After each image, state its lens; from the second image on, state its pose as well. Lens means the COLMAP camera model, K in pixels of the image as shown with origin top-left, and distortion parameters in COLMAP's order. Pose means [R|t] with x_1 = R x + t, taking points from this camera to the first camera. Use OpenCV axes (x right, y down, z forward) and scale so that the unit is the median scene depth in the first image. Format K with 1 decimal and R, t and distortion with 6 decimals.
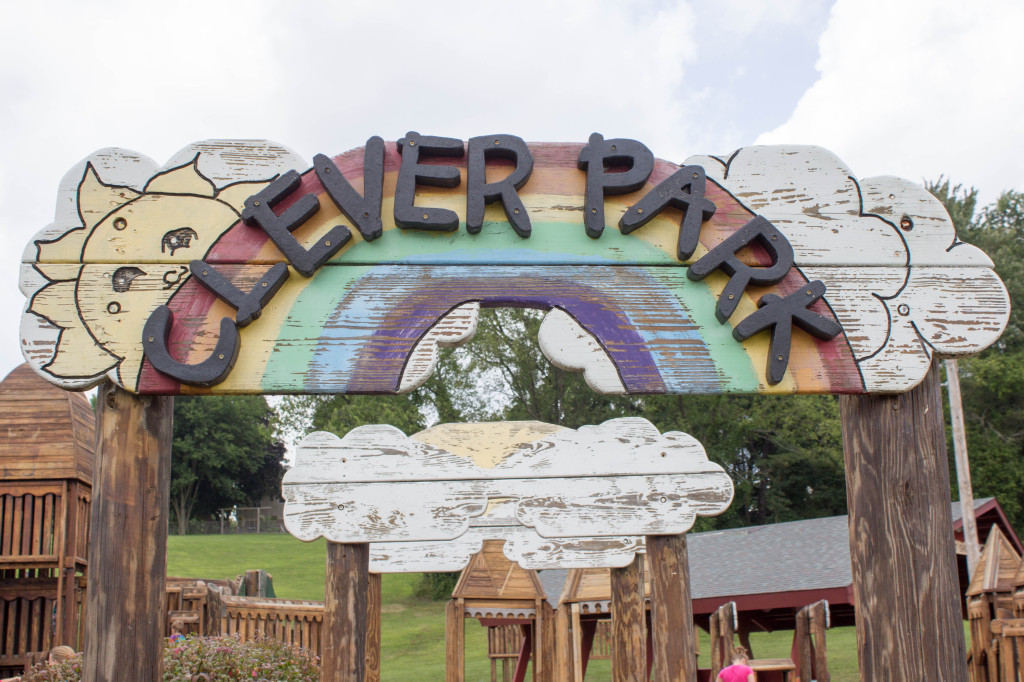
lens RADIAL K [[1330.2, 0, 512.3], [0, 1330.2, 365.5], [0, 0, 1]] dist [-0.050734, 0.029577]
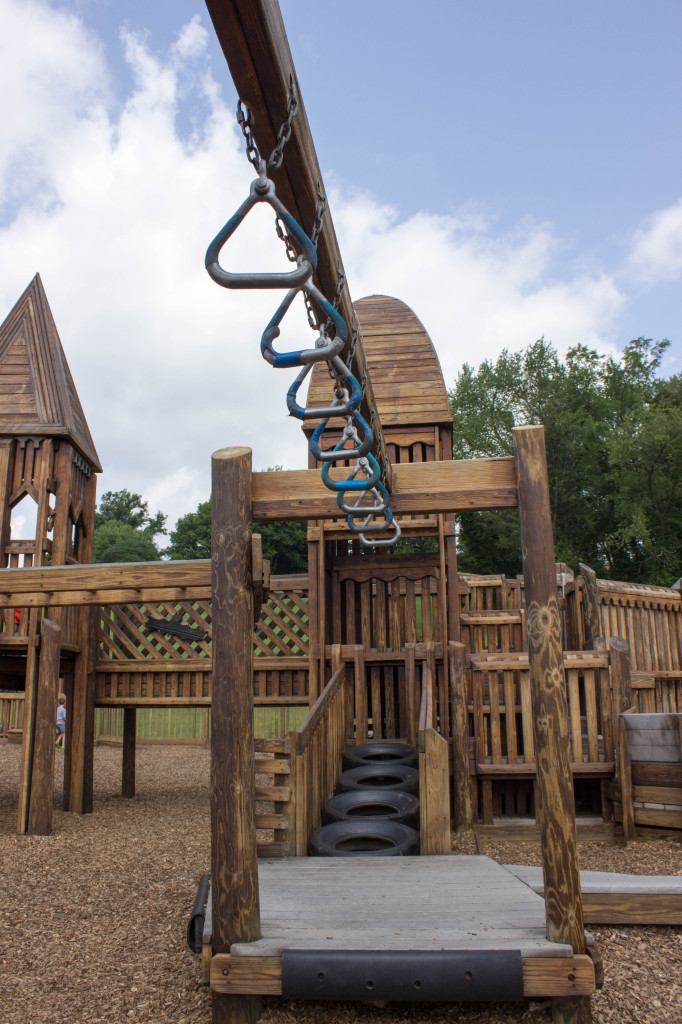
lens RADIAL K [[863.4, 0, 341.0], [0, 863.4, 512.0], [0, 0, 1]] dist [-0.171066, 0.154115]
pose [[0.991290, -0.021889, -0.129868, -2.633102], [0.025582, 0.999313, 0.026831, 0.979803], [0.129191, -0.029920, 0.991168, 3.890492]]
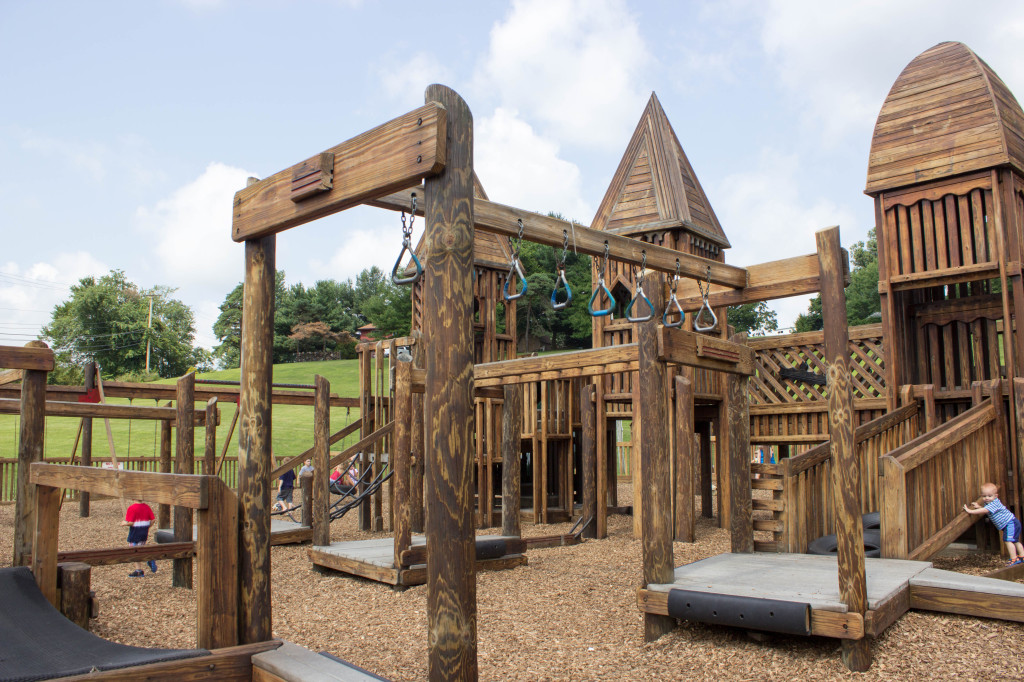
lens RADIAL K [[863.4, 0, 512.3], [0, 863.4, 358.6], [0, 0, 1]] dist [-0.171066, 0.154115]
pose [[0.679877, -0.061354, -0.730755, -1.424157], [0.171042, 0.982277, 0.076662, 0.888443], [0.713100, -0.177110, 0.678321, 3.468143]]
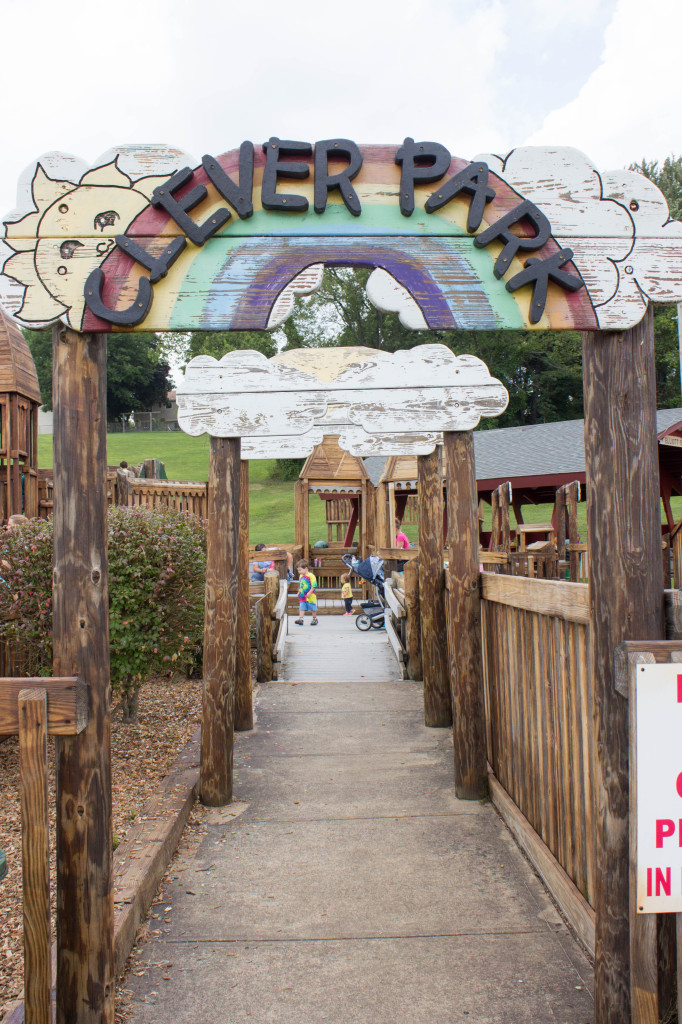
lens RADIAL K [[1016.5, 0, 341.0], [0, 1016.5, 512.0], [0, 0, 1]] dist [-0.111469, 0.006512]
pose [[0.999994, -0.001863, -0.002770, -0.004043], [0.002389, 0.978958, 0.204049, -0.008315], [0.002331, -0.204055, 0.978957, -0.079665]]
